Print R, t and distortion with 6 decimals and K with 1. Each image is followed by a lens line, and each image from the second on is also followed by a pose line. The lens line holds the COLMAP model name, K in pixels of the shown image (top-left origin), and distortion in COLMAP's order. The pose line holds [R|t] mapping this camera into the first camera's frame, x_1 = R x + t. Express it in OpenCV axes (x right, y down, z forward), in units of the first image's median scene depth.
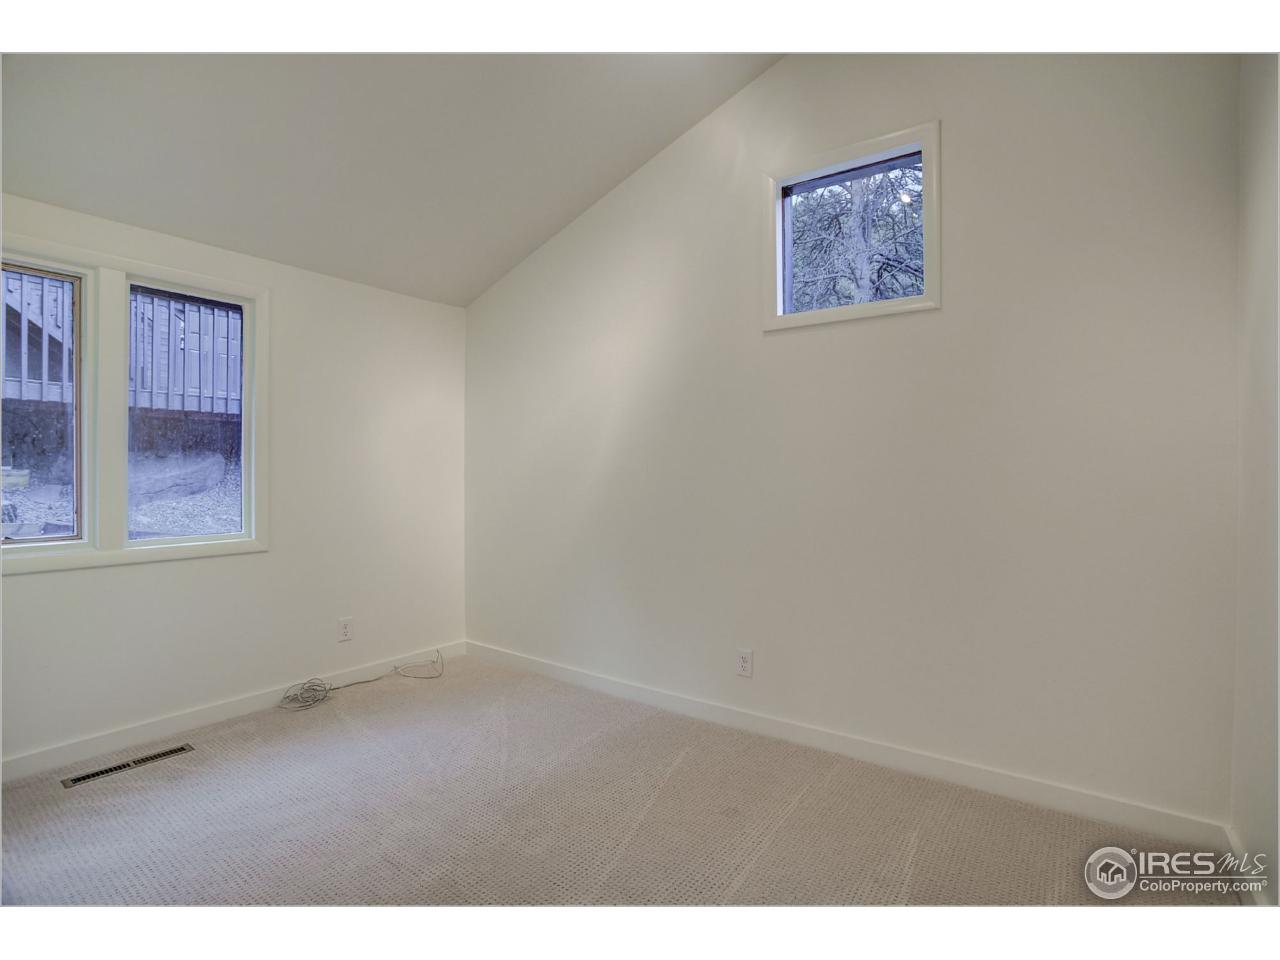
lens RADIAL K [[626.9, 0, 640.0], [0, 626.9, 480.0], [0, 0, 1]] dist [-0.070570, 0.033254]
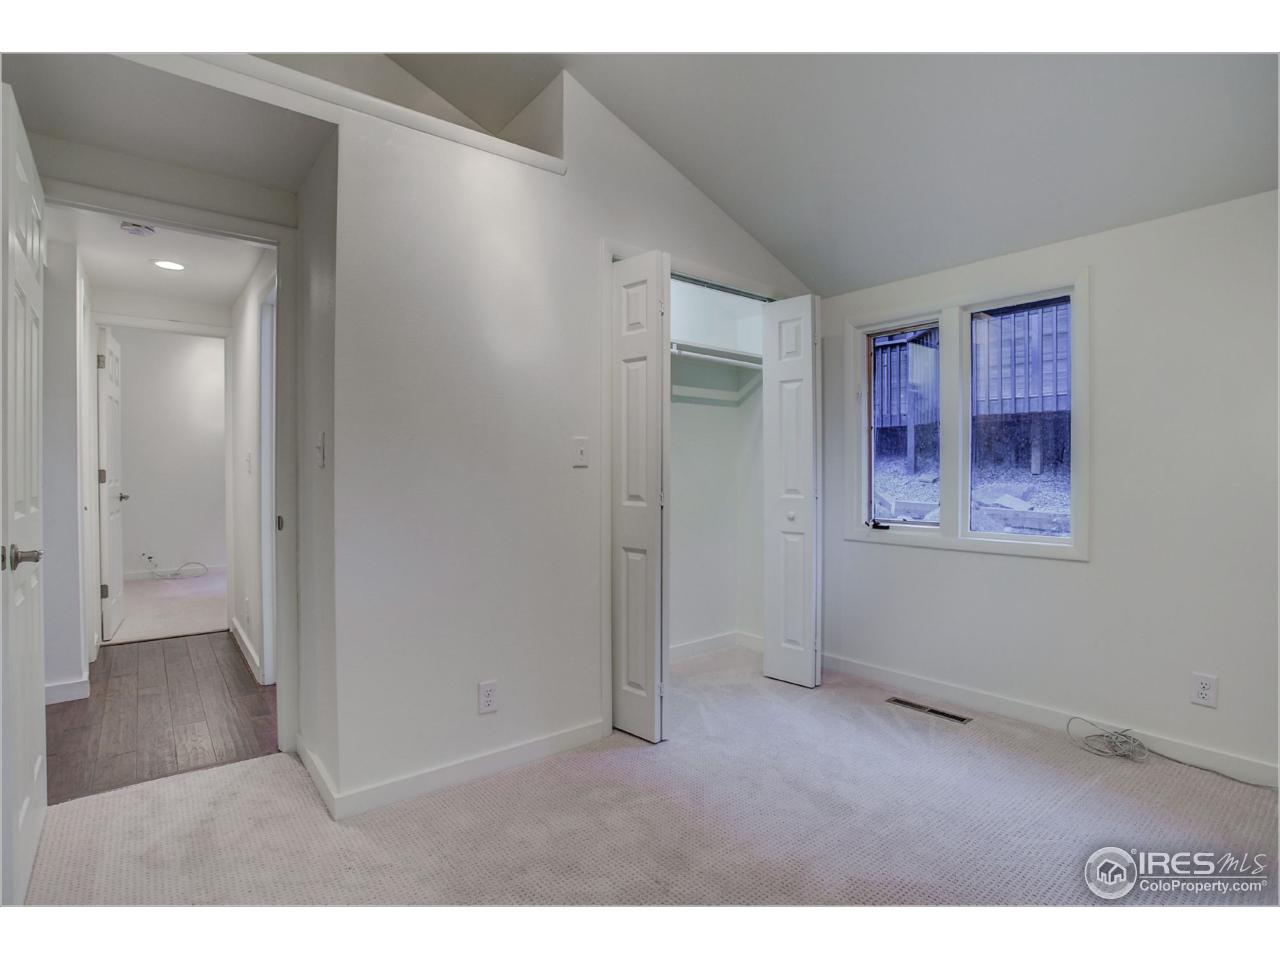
lens RADIAL K [[626.9, 0, 640.0], [0, 626.9, 480.0], [0, 0, 1]] dist [-0.070570, 0.033254]
pose [[-0.260128, 0.004429, -0.965564, 0.444467], [-0.010144, 0.999922, 0.007320, -0.001511], [0.965521, 0.011699, -0.260063, 0.645185]]
